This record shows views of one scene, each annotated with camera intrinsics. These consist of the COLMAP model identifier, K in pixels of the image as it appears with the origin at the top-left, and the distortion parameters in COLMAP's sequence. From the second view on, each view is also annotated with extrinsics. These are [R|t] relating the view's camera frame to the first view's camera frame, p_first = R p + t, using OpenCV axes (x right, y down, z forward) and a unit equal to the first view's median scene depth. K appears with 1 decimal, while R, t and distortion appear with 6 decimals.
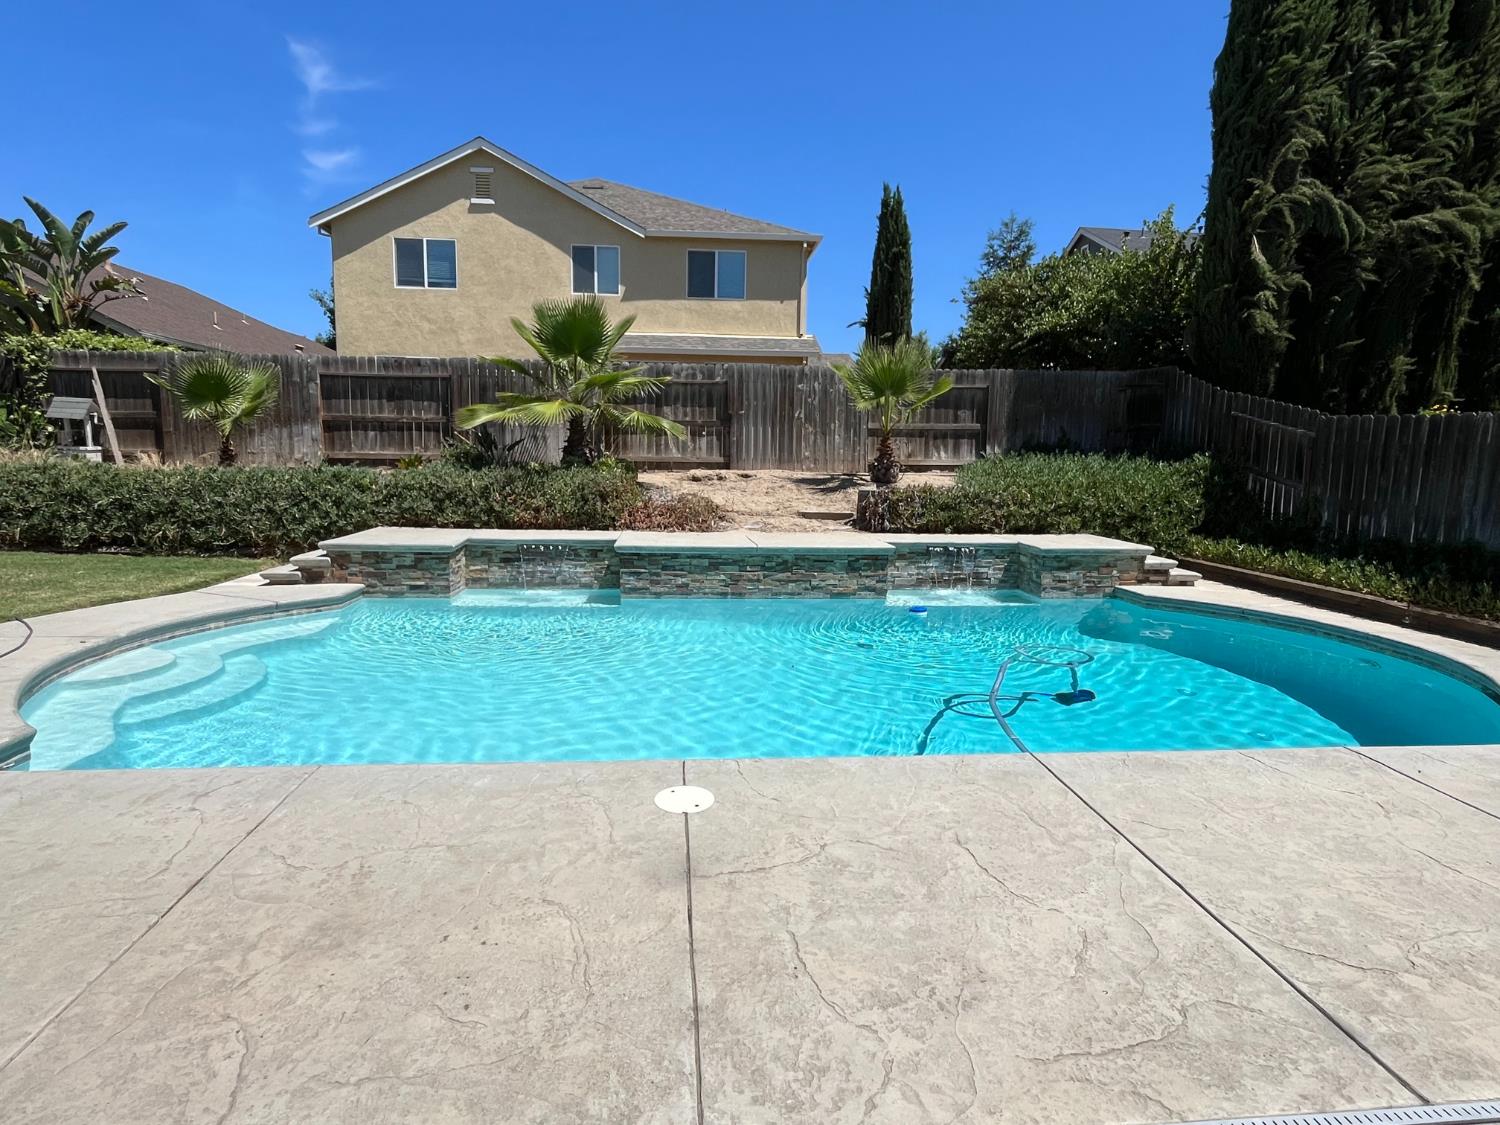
lens RADIAL K [[807.9, 0, 747.8], [0, 807.9, 562.2], [0, 0, 1]] dist [-0.005050, -0.000072]
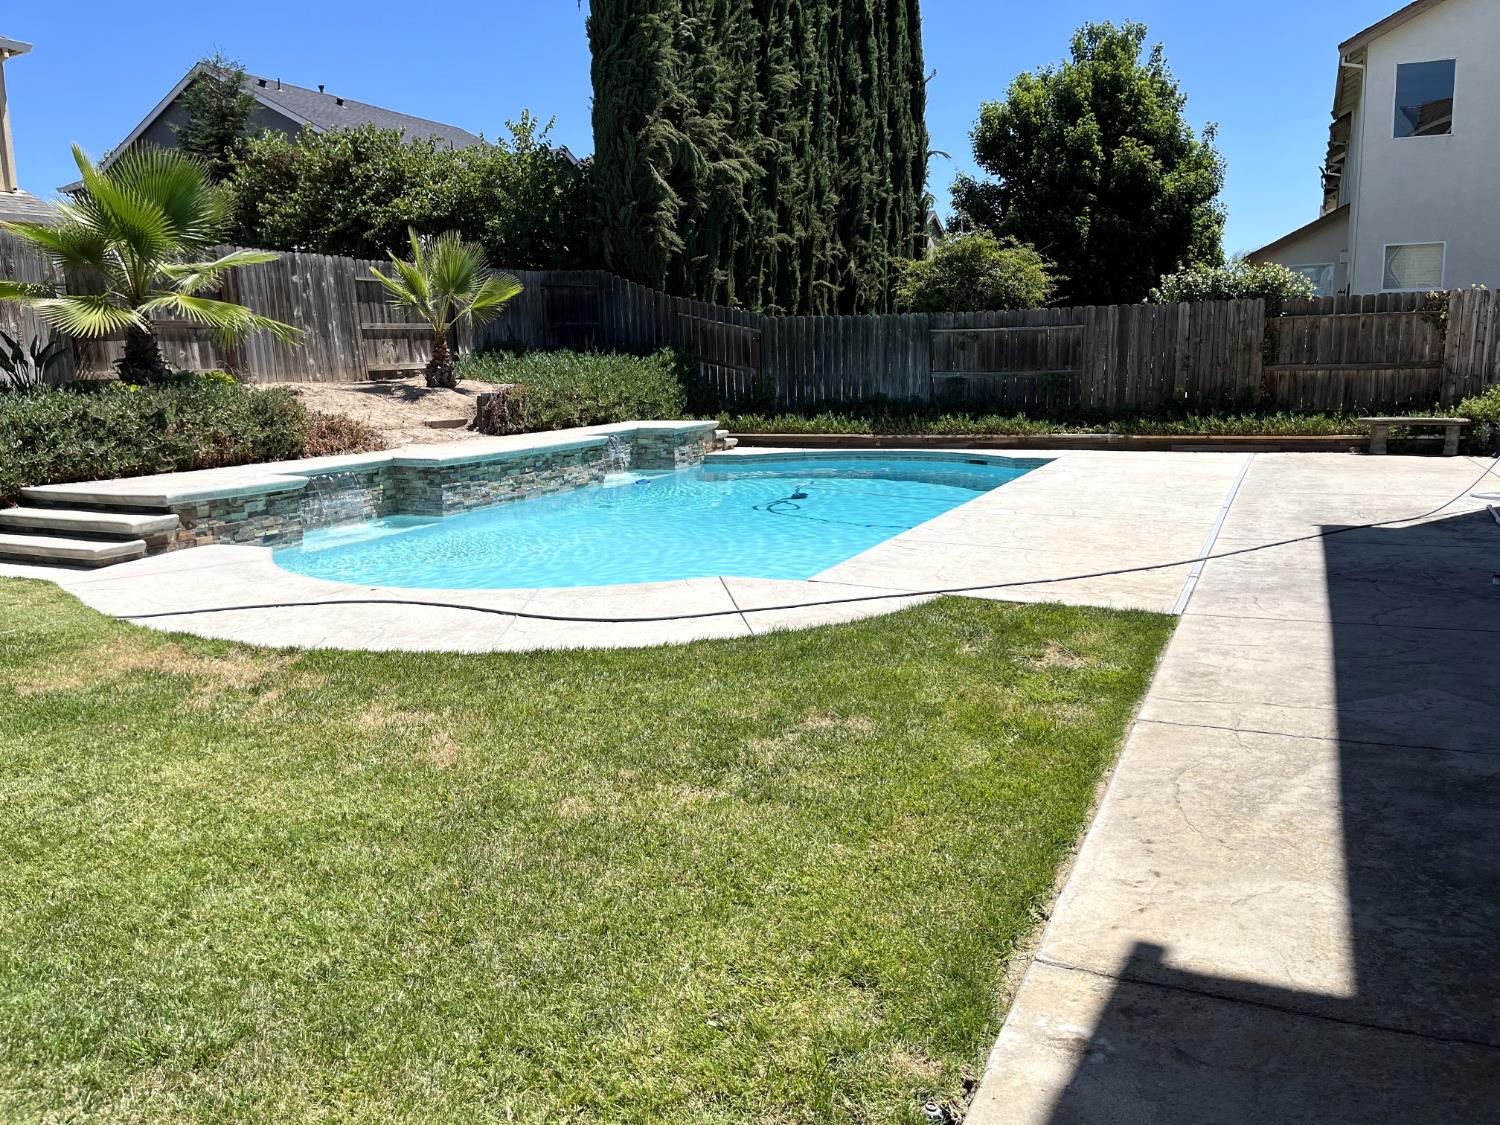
lens RADIAL K [[1144.7, 0, 750.7], [0, 1144.7, 562.8], [0, 0, 1]] dist [0.045132, -0.059776]
pose [[0.505670, -0.182021, 0.843307, -1.045469], [0.150033, 0.981149, 0.121809, -0.010741], [-0.849581, 0.064929, 0.523446, 0.020857]]
